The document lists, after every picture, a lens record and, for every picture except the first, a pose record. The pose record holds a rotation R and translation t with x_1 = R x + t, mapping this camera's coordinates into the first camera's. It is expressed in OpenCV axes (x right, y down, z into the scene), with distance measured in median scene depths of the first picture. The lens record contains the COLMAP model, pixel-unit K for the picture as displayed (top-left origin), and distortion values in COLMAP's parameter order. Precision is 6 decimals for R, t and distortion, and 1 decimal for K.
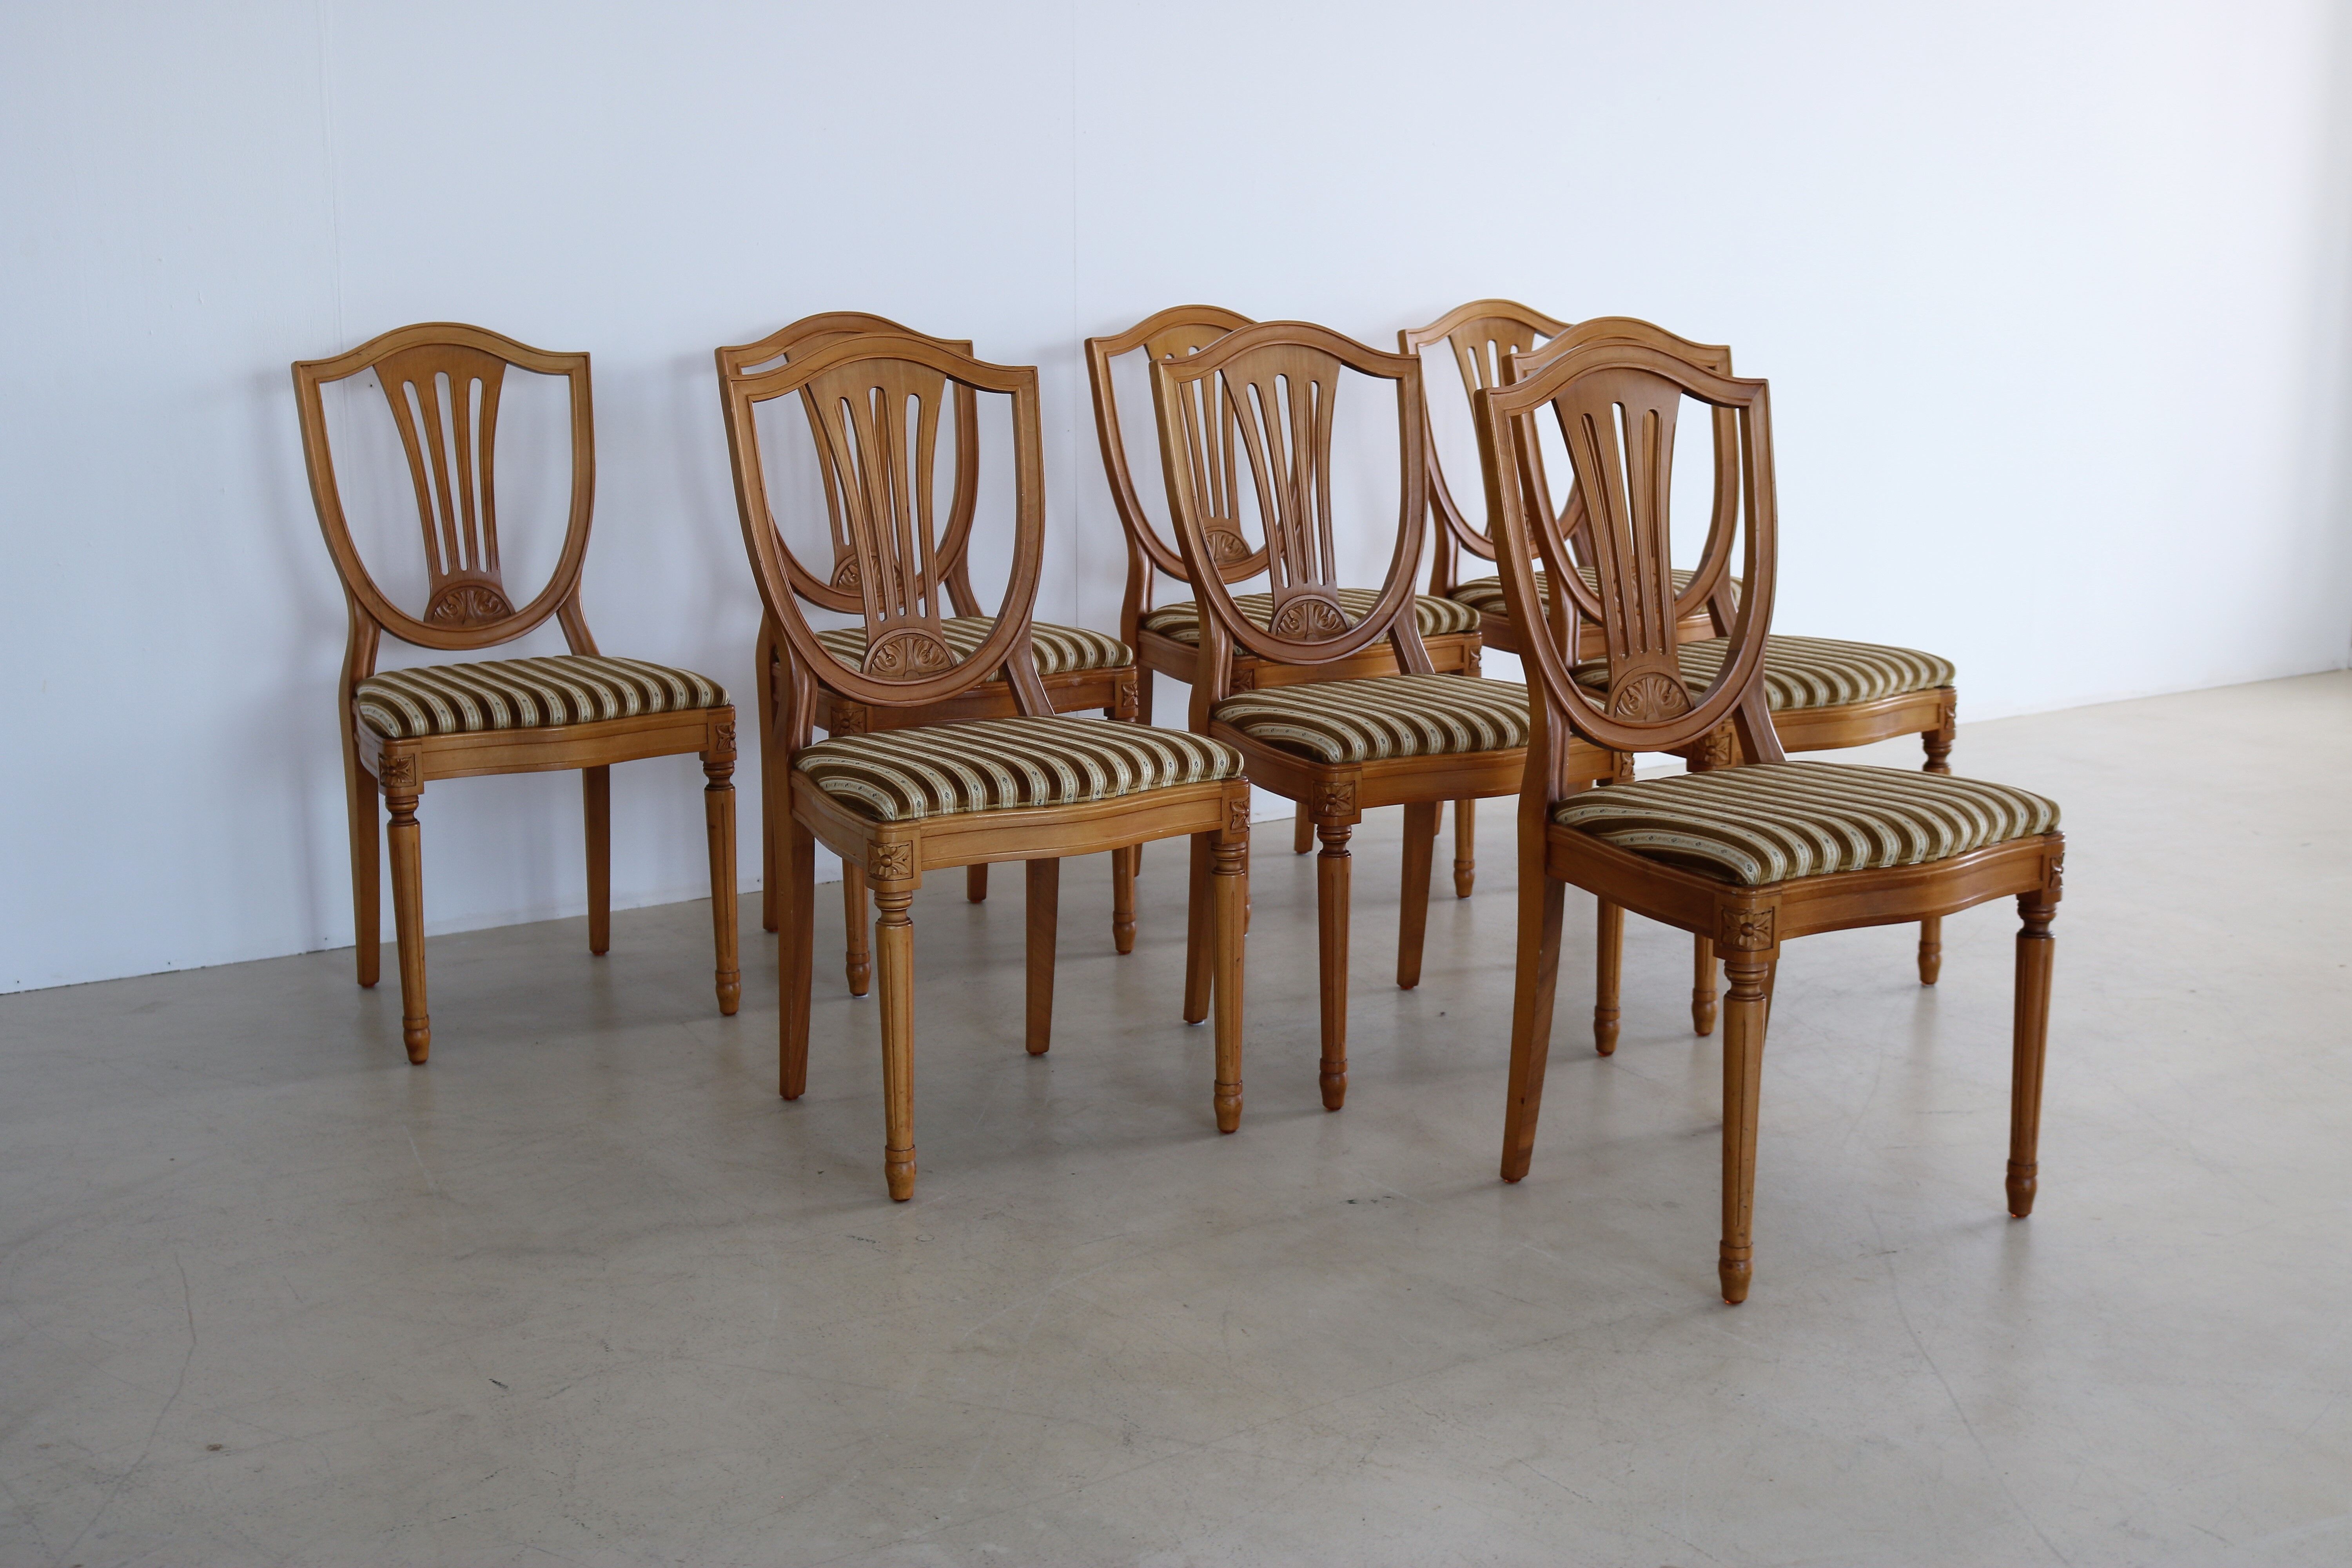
lens RADIAL K [[2676.4, 0, 1182.4], [0, 2676.4, 772.7], [0, 0, 1]] dist [-0.081644, 0.000000]
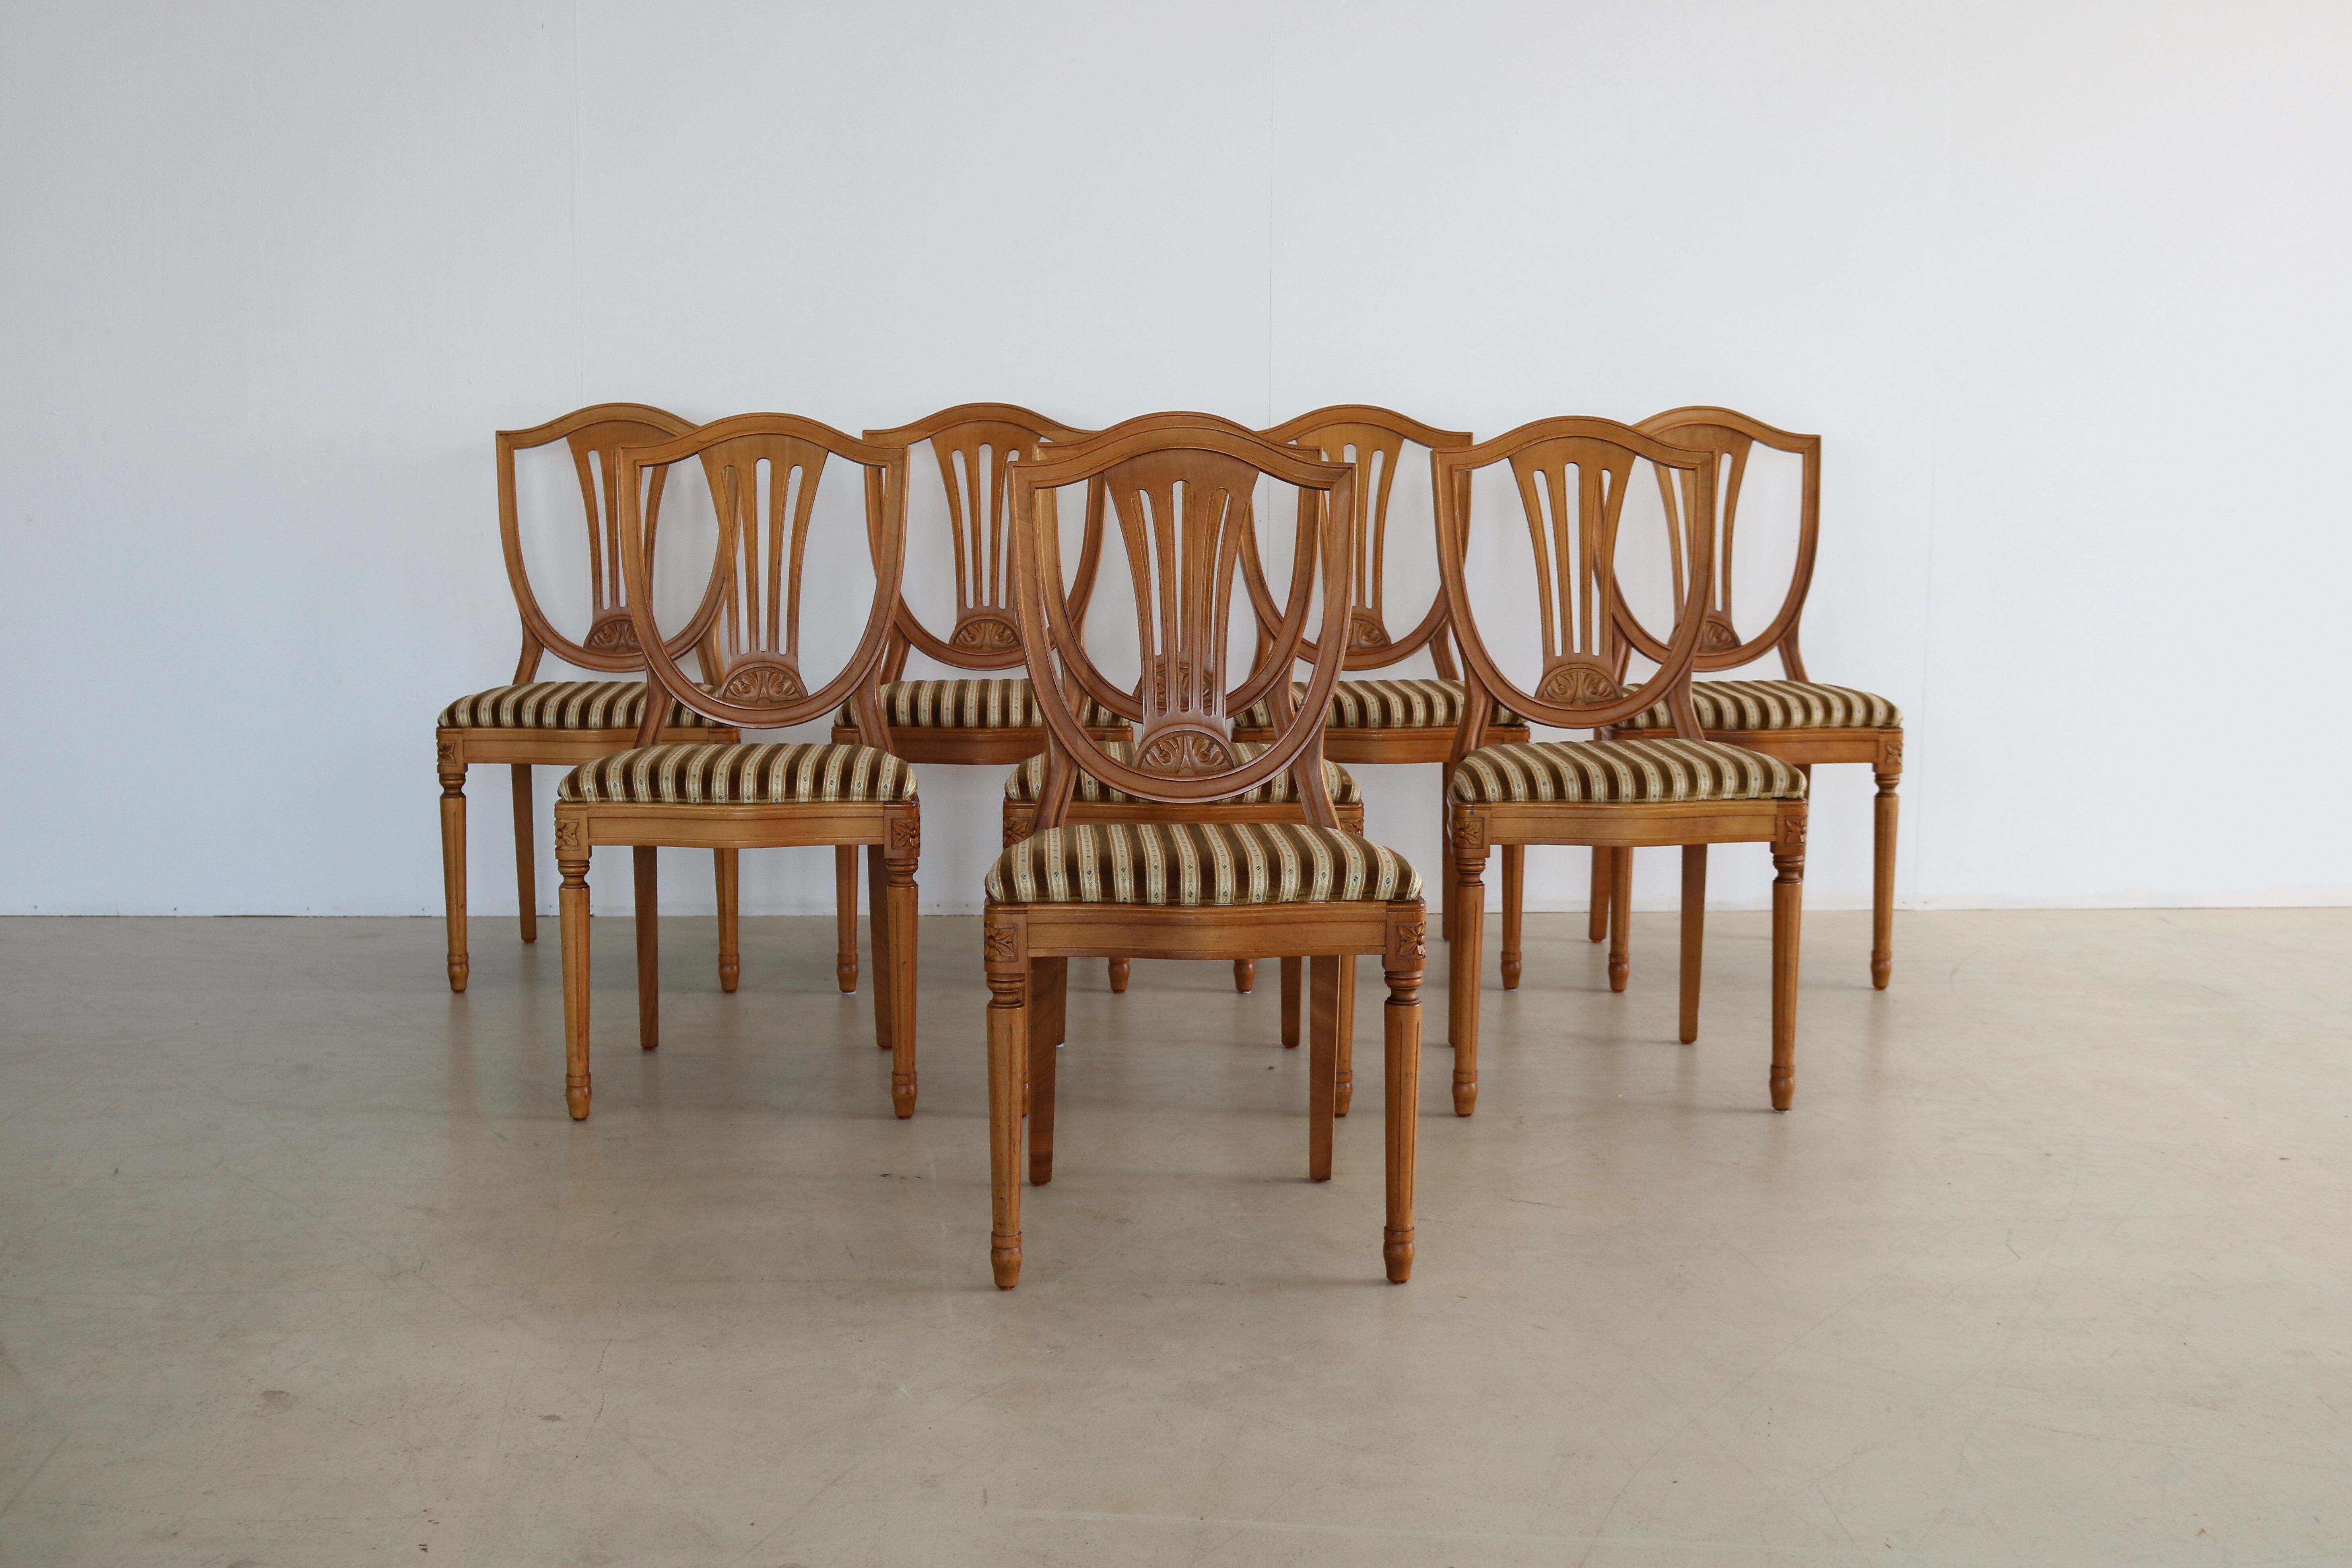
lens RADIAL K [[2831.0, 0, 1177.4], [0, 2831.0, 781.1], [0, 0, 1]] dist [-0.081679, 0.000000]
pose [[0.873145, 0.077761, -0.481218, 0.647878], [-0.102906, 0.994350, -0.026037, 0.011601], [0.476474, 0.072254, 0.876214, -0.000193]]
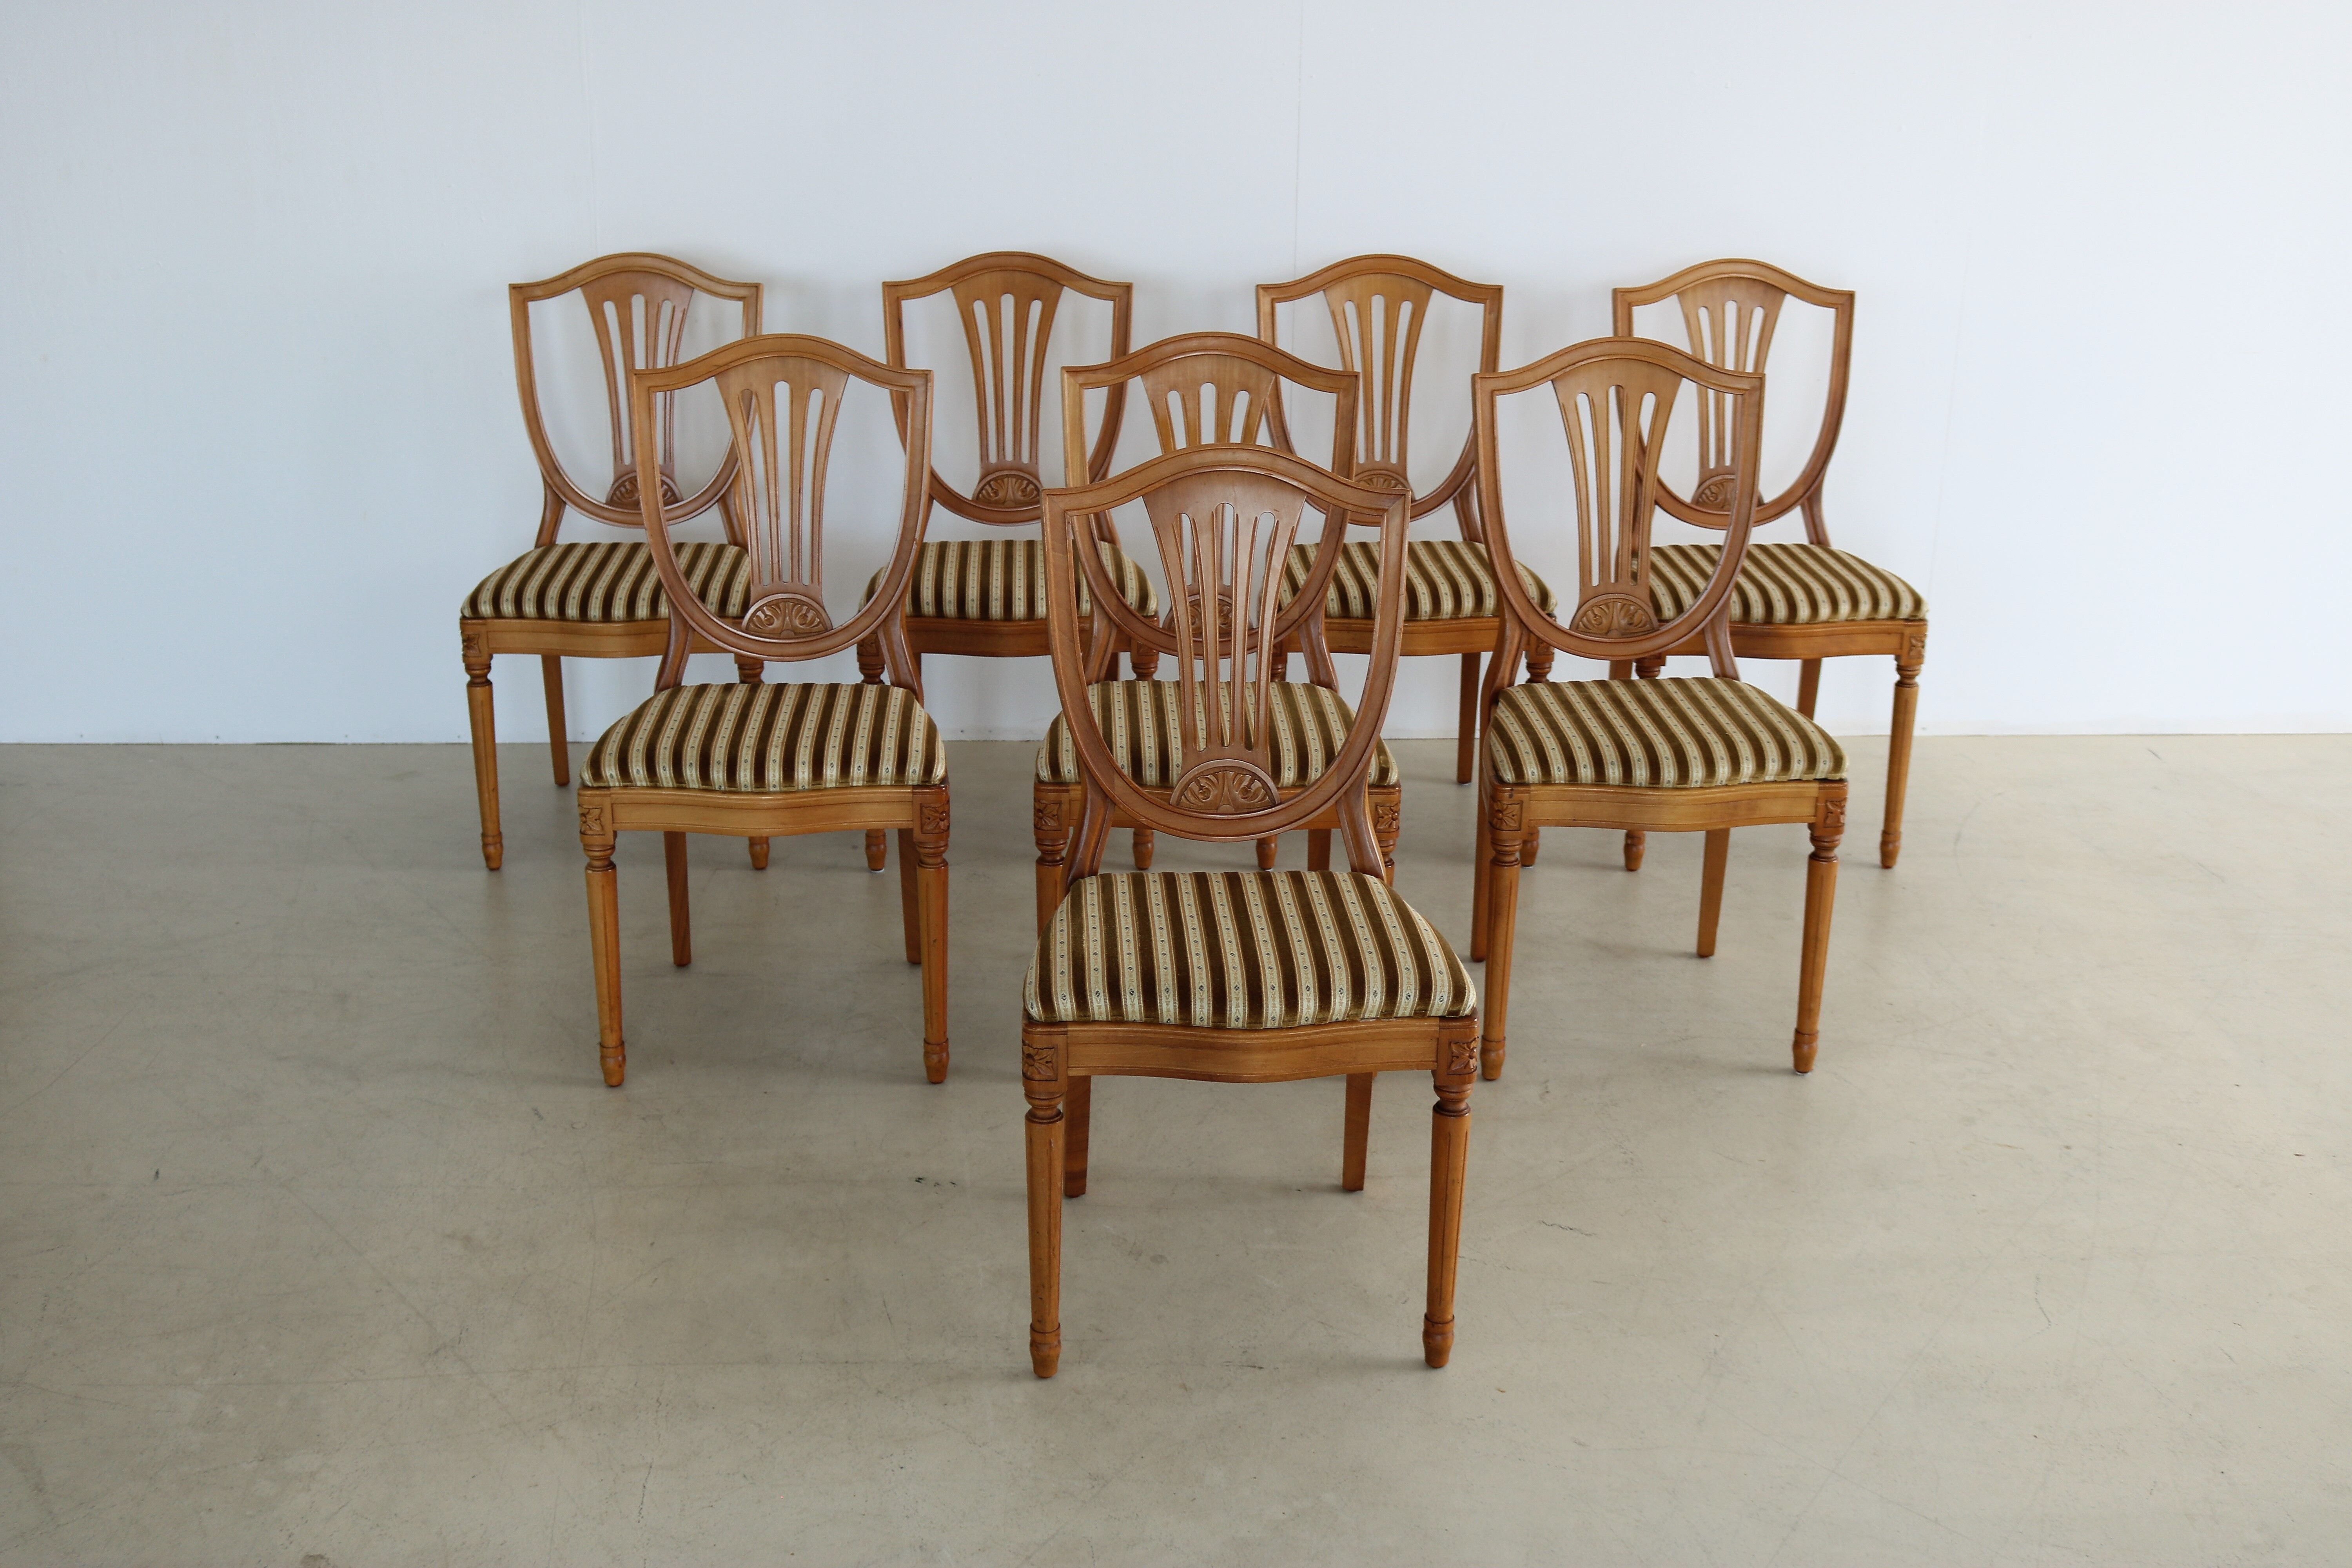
lens RADIAL K [[2520.4, 0, 1161.8], [0, 2520.4, 792.0], [0, 0, 1]] dist [-0.086126, 0.000000]
pose [[0.872150, 0.182443, -0.453947, 0.537665], [-0.110357, 0.977316, 0.180761, -0.181436], [0.476629, -0.107555, 0.872500, 0.117935]]
